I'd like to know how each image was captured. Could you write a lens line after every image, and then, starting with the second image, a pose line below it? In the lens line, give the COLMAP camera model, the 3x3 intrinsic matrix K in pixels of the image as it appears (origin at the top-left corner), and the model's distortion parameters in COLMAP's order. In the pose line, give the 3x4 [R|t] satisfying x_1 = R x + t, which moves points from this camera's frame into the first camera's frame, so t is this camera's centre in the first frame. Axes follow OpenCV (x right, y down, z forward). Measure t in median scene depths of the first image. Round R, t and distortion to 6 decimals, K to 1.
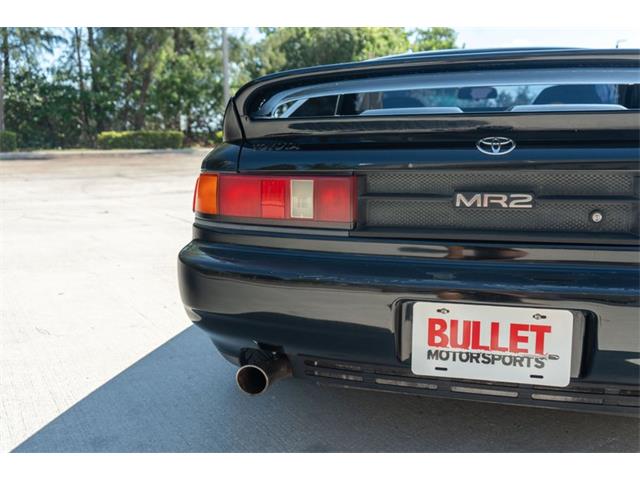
lens RADIAL K [[586.1, 0, 310.7], [0, 586.1, 243.6], [0, 0, 1]] dist [-0.004197, 0.002437]
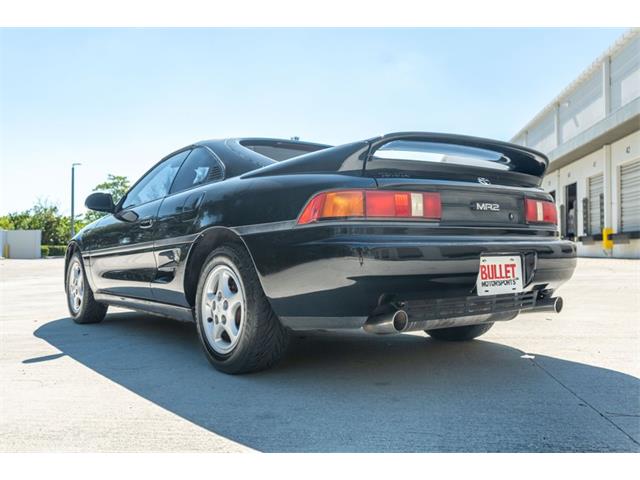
lens RADIAL K [[586.1, 0, 310.7], [0, 586.1, 243.6], [0, 0, 1]] dist [-0.004197, 0.002437]
pose [[0.626670, 0.014005, 0.779159, -1.444783], [0.140304, 0.981473, -0.130486, 0.201496], [-0.766550, 0.191090, 0.613095, 0.199506]]
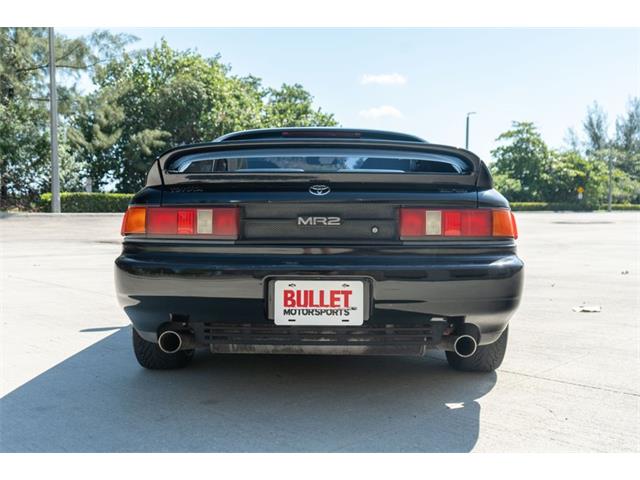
lens RADIAL K [[695.7, 0, 320.0], [0, 695.7, 240.0], [0, 0, 1]] dist [-0.013333, -0.022812]
pose [[0.969888, 0.005605, 0.243486, -0.162228], [0.026154, 0.991558, -0.127002, 0.210126], [-0.242142, 0.129546, 0.961553, -0.842950]]
